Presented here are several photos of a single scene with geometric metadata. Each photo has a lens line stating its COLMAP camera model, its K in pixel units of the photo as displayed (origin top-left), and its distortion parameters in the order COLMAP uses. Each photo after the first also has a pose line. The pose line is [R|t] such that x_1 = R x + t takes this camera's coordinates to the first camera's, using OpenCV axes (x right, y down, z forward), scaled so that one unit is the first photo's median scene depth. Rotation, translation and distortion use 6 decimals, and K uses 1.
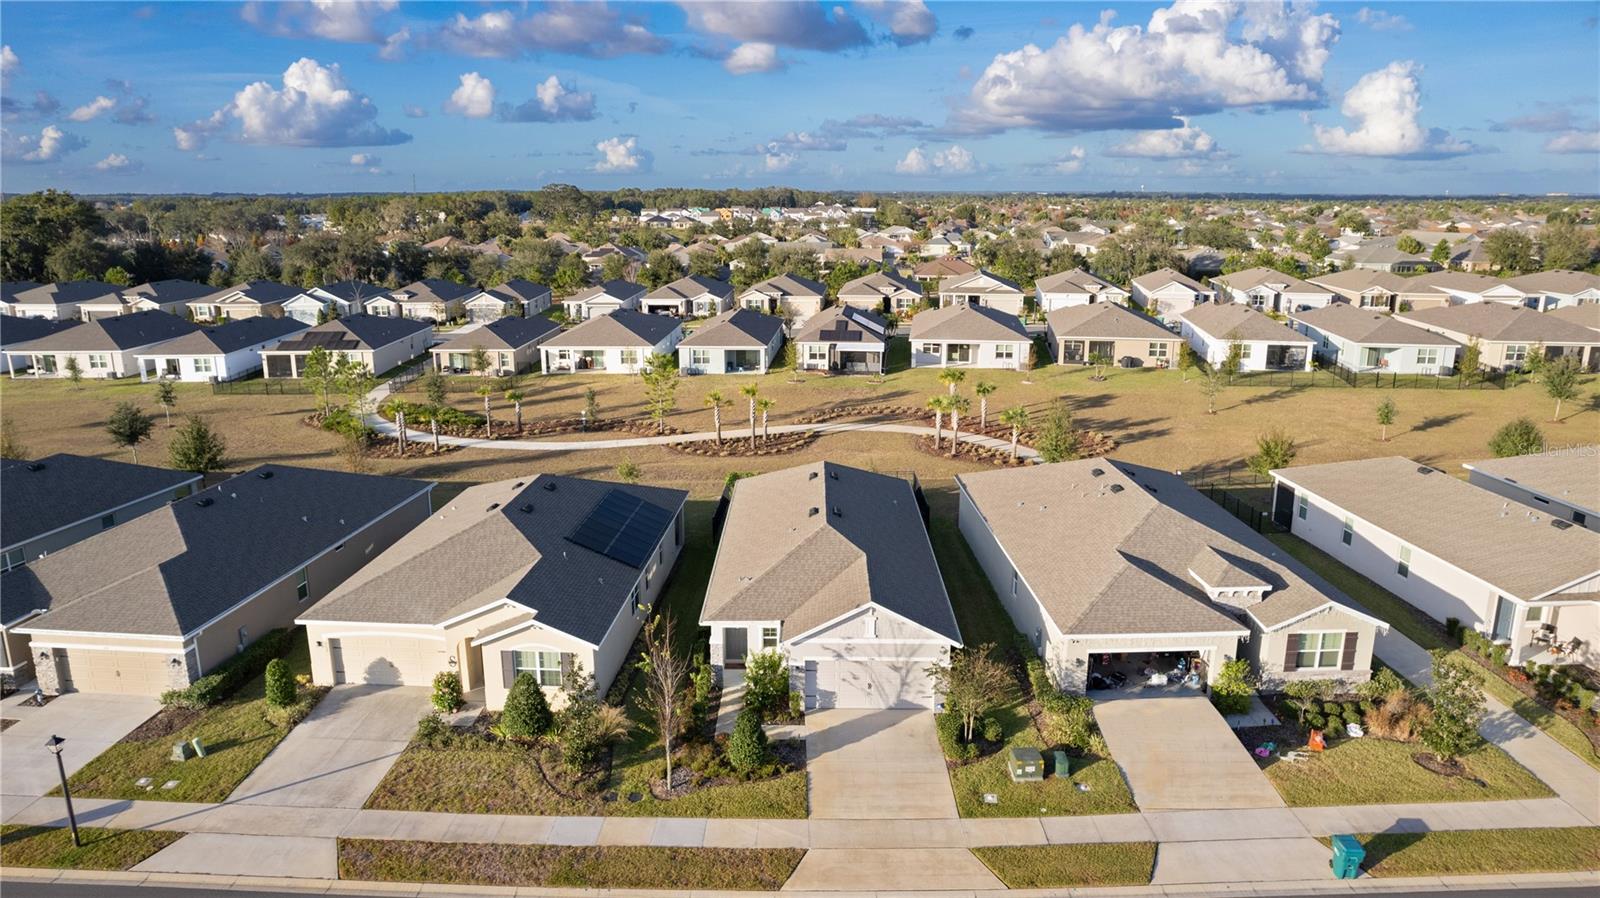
lens RADIAL K [[1031.0, 0, 800.0], [0, 1031.0, 449.0], [0, 0, 1]] dist [-0.071179, 0.060666]
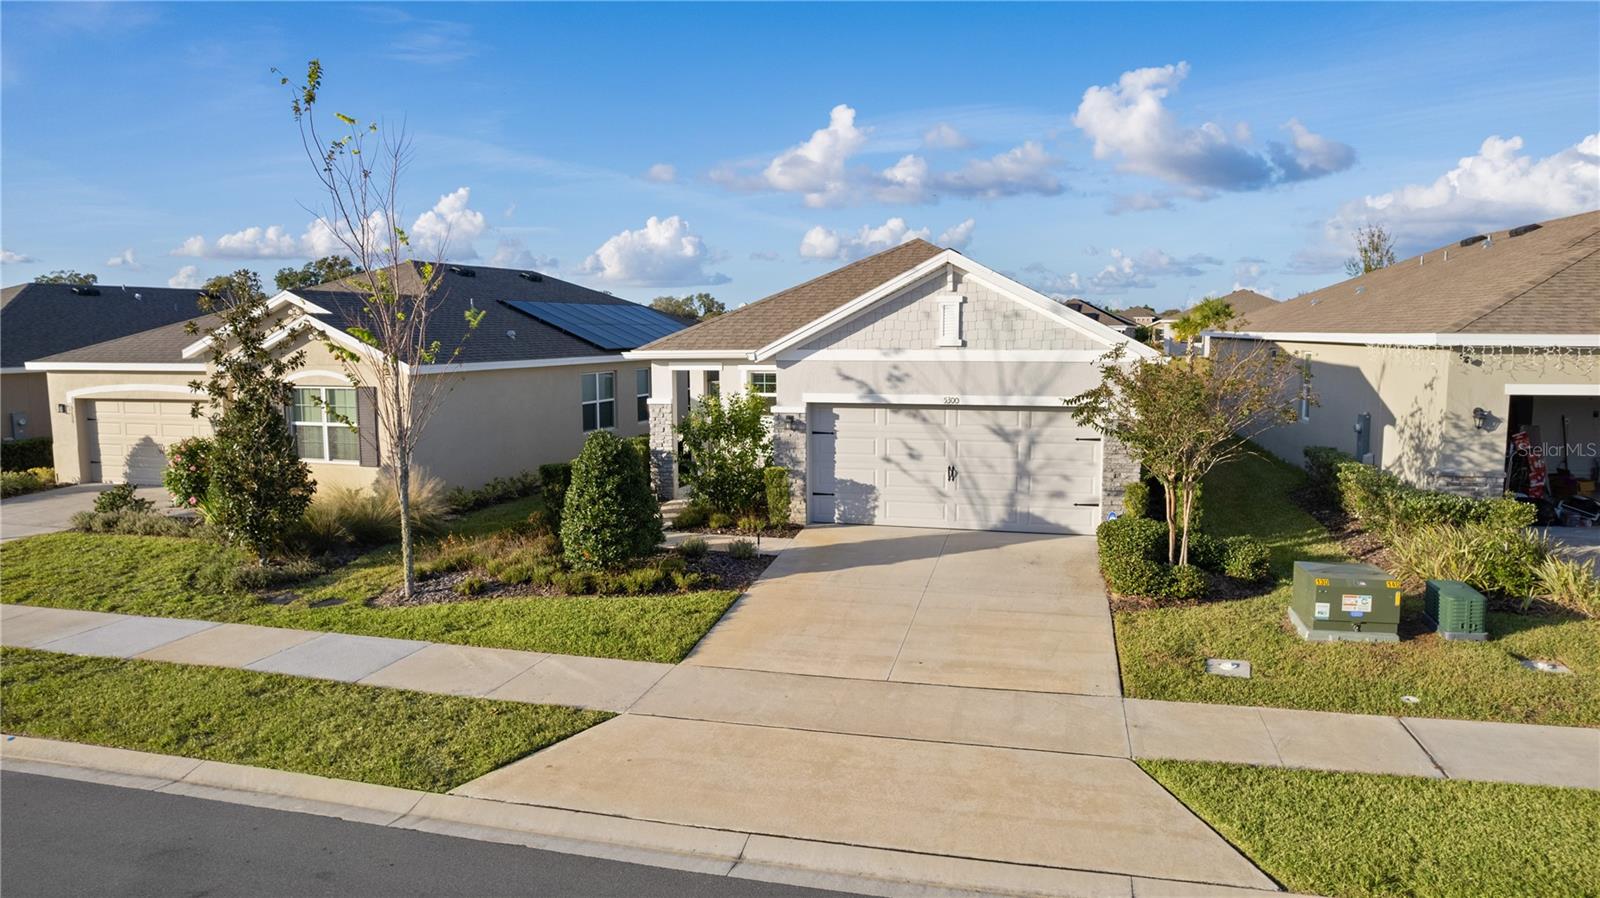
lens RADIAL K [[1031.0, 0, 800.0], [0, 1031.0, 449.0], [0, 0, 1]] dist [-0.071179, 0.060666]
pose [[0.966882, 0.025548, -0.253941, 0.131586], [-0.058901, 0.990454, -0.124623, 0.314251], [0.248333, 0.135453, 0.959158, 0.627461]]
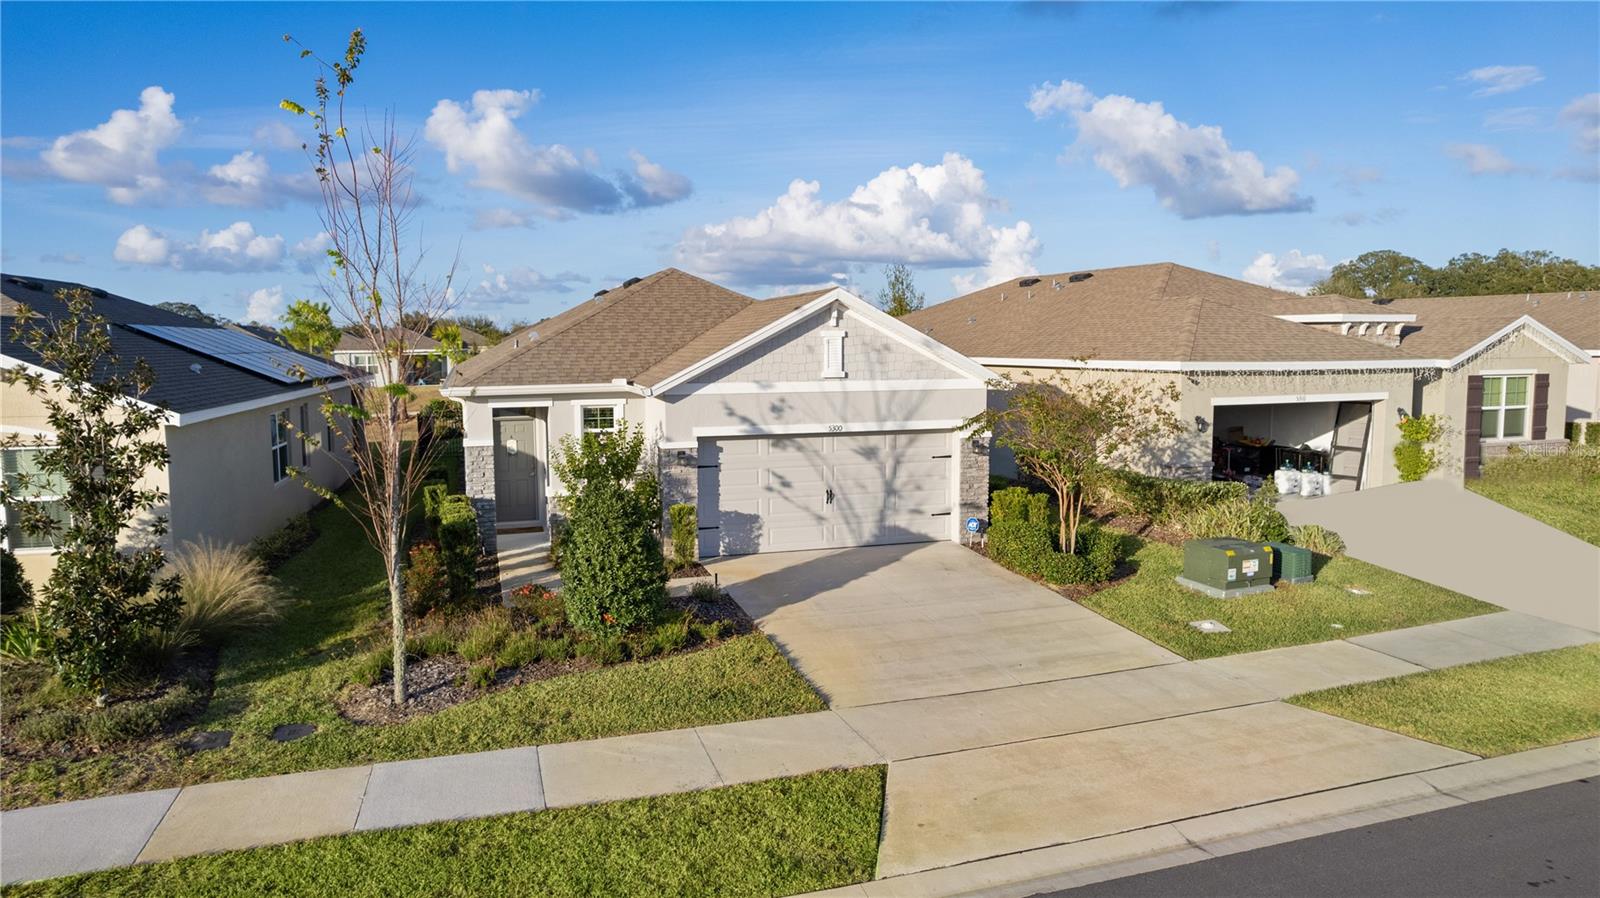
lens RADIAL K [[1031.0, 0, 800.0], [0, 1031.0, 449.0], [0, 0, 1]] dist [-0.071179, 0.060666]
pose [[0.947408, -0.037655, 0.317805, -0.105842], [0.083039, 0.987966, -0.130488, 0.303382], [-0.309067, 0.150016, 0.939134, 0.627472]]
